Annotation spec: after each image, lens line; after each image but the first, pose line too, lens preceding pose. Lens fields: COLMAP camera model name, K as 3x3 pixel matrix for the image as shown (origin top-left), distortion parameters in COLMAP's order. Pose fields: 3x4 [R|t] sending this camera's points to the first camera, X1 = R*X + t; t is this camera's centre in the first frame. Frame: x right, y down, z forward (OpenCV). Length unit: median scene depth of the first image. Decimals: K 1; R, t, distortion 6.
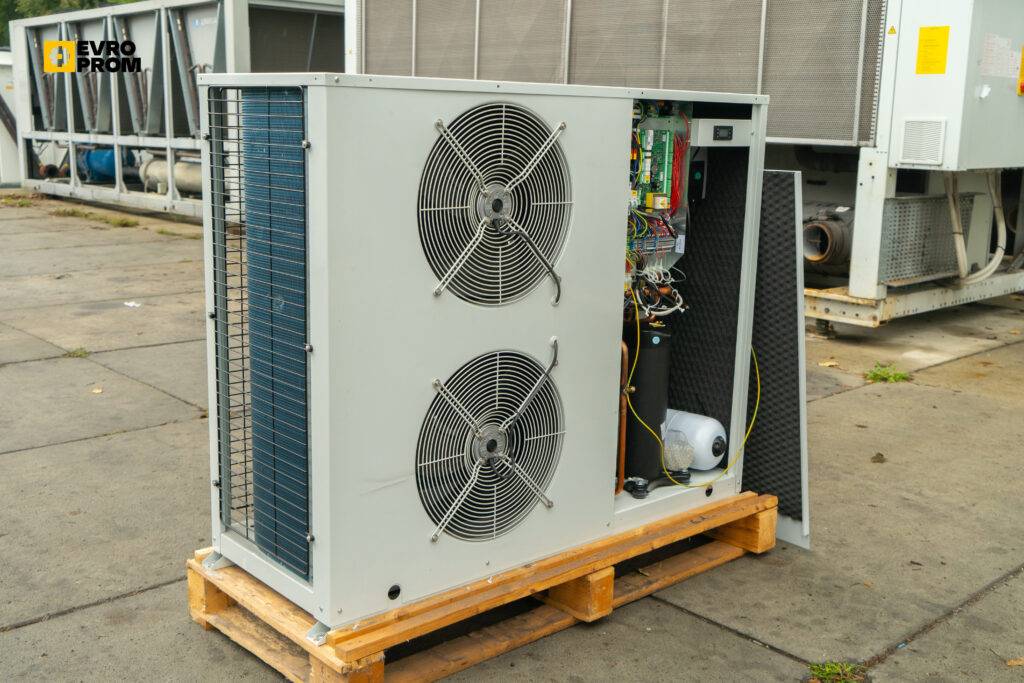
lens RADIAL K [[1091.3, 0, 508.9], [0, 1091.3, 342.4], [0, 0, 1]] dist [0.011253, 0.000000]
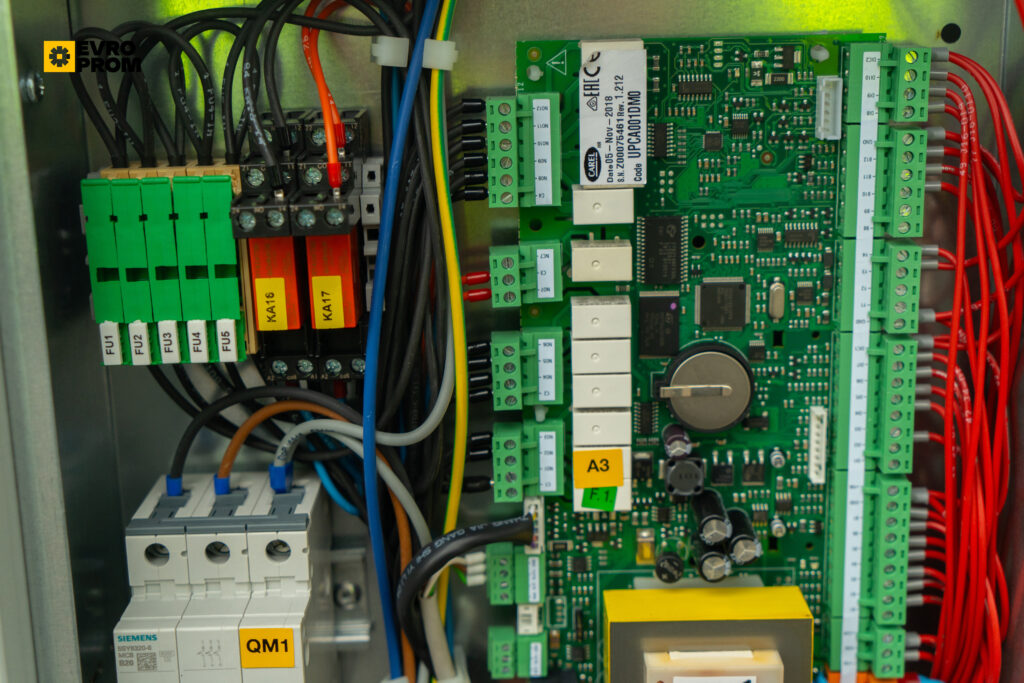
lens RADIAL K [[1446.2, 0, 512.9], [0, 1446.2, 340.2], [0, 0, 1]] dist [0.006723, 0.000000]
pose [[0.761772, 0.114591, -0.637630, 0.210471], [-0.088435, 0.993412, 0.072877, -0.170722], [0.641781, 0.000873, 0.766888, 0.863904]]
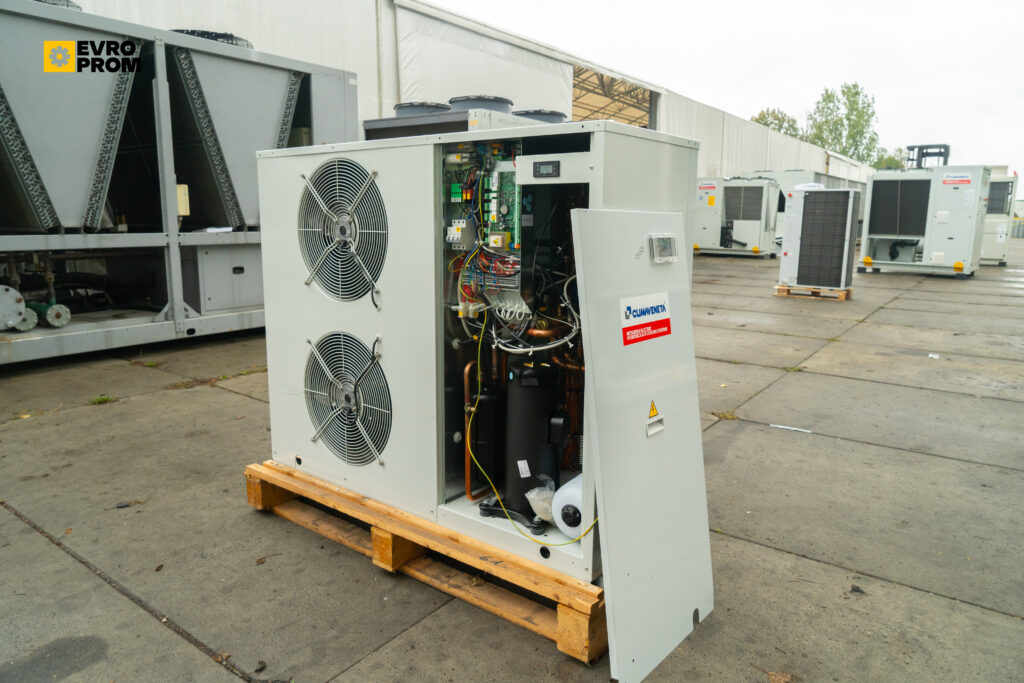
lens RADIAL K [[680.0, 0, 518.3], [0, 680.0, 342.1], [0, 0, 1]] dist [-0.030118, 0.017307]
pose [[0.196891, 0.161815, -0.966980, 0.772945], [-0.202741, 0.971688, 0.121321, -0.115832], [0.959234, 0.172160, 0.224123, 0.880876]]
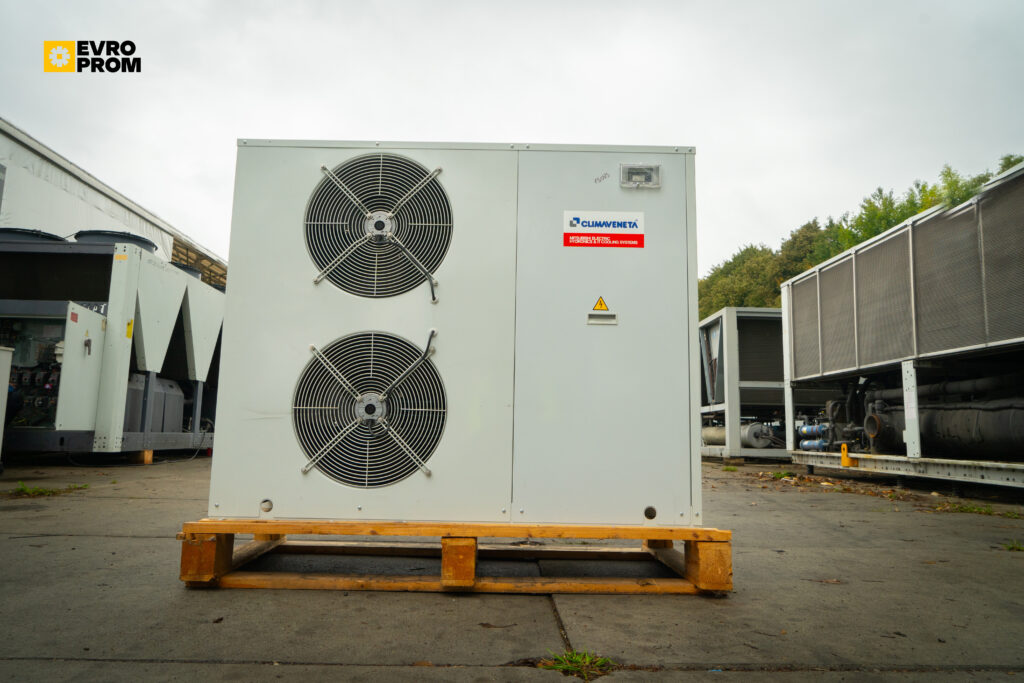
lens RADIAL K [[680.0, 0, 518.2], [0, 680.0, 343.8], [0, 0, 1]] dist [-0.030118, 0.017307]
pose [[0.758286, -0.093657, -0.645160, 0.548160], [-0.132426, 0.946866, -0.293101, 0.201600], [0.638331, 0.307690, 0.705592, 0.470744]]
